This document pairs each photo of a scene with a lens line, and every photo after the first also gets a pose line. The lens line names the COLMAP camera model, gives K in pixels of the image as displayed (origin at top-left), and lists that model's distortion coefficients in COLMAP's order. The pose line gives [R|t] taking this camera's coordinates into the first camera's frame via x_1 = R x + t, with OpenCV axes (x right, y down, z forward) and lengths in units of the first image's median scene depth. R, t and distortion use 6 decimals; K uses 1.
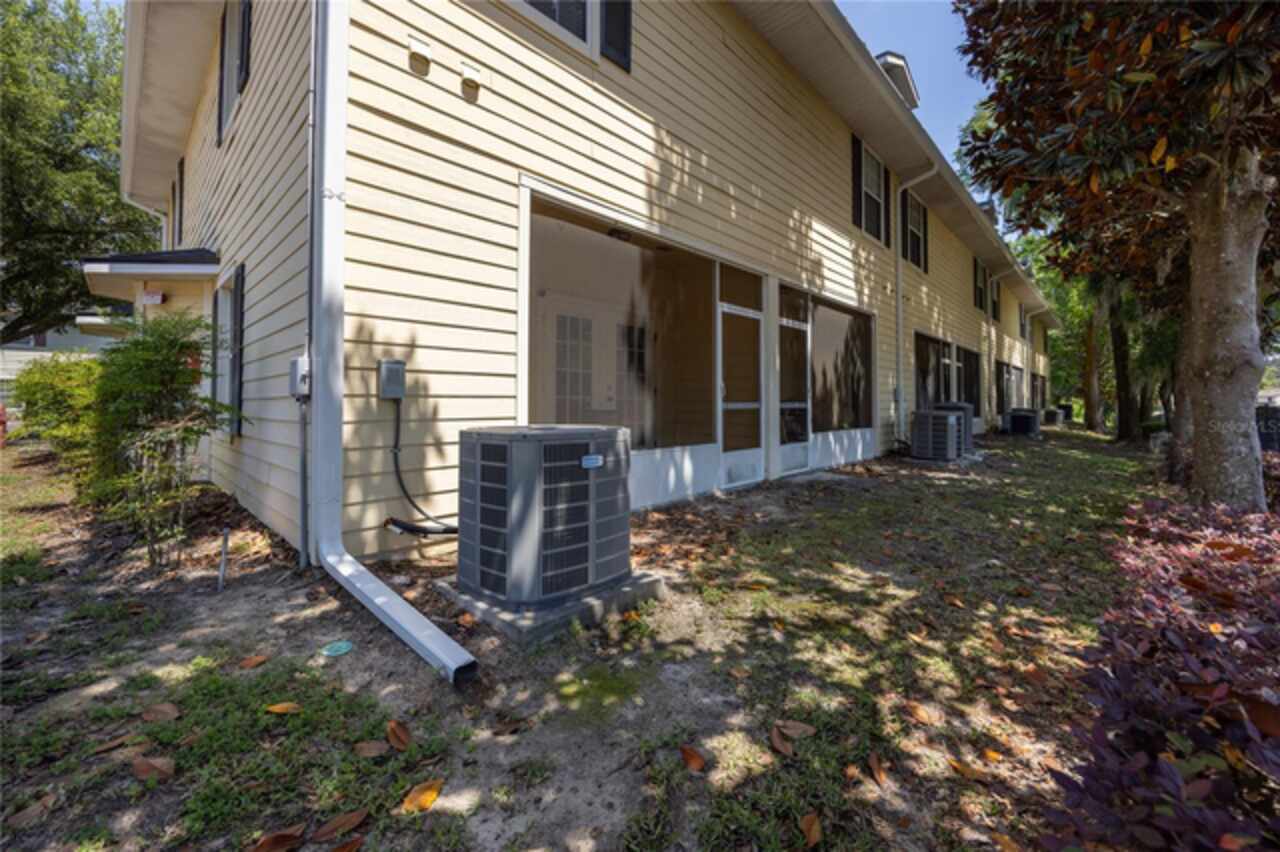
lens RADIAL K [[492.7, 0, 646.1], [0, 492.7, 423.1], [0, 0, 1]] dist [-0.002095, -0.000275]
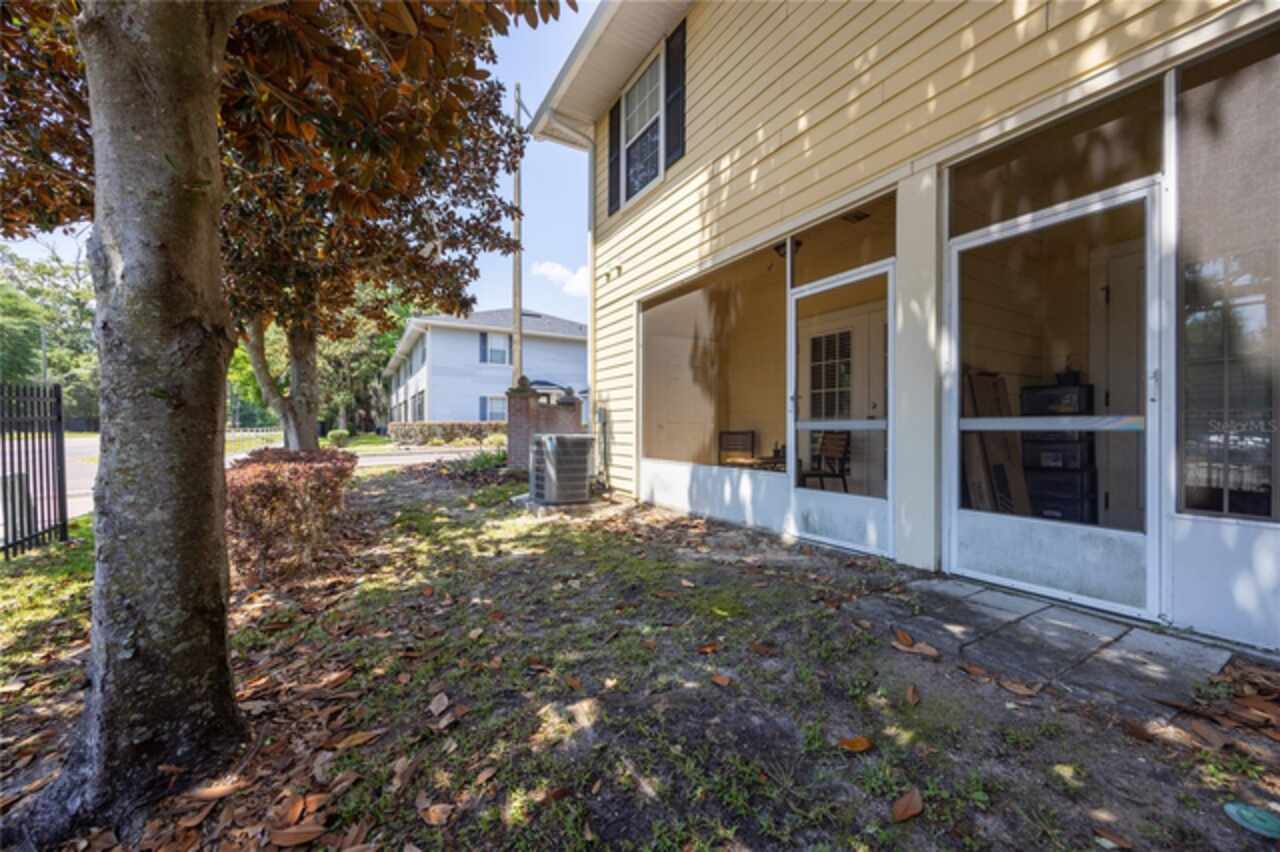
lens RADIAL K [[492.7, 0, 646.1], [0, 492.7, 423.1], [0, 0, 1]] dist [-0.002095, -0.000275]
pose [[-0.266230, 0.020210, -0.963698, 0.850520], [-0.000311, 0.999778, 0.021052, -0.048378], [0.963909, 0.005904, -0.266165, 0.886490]]
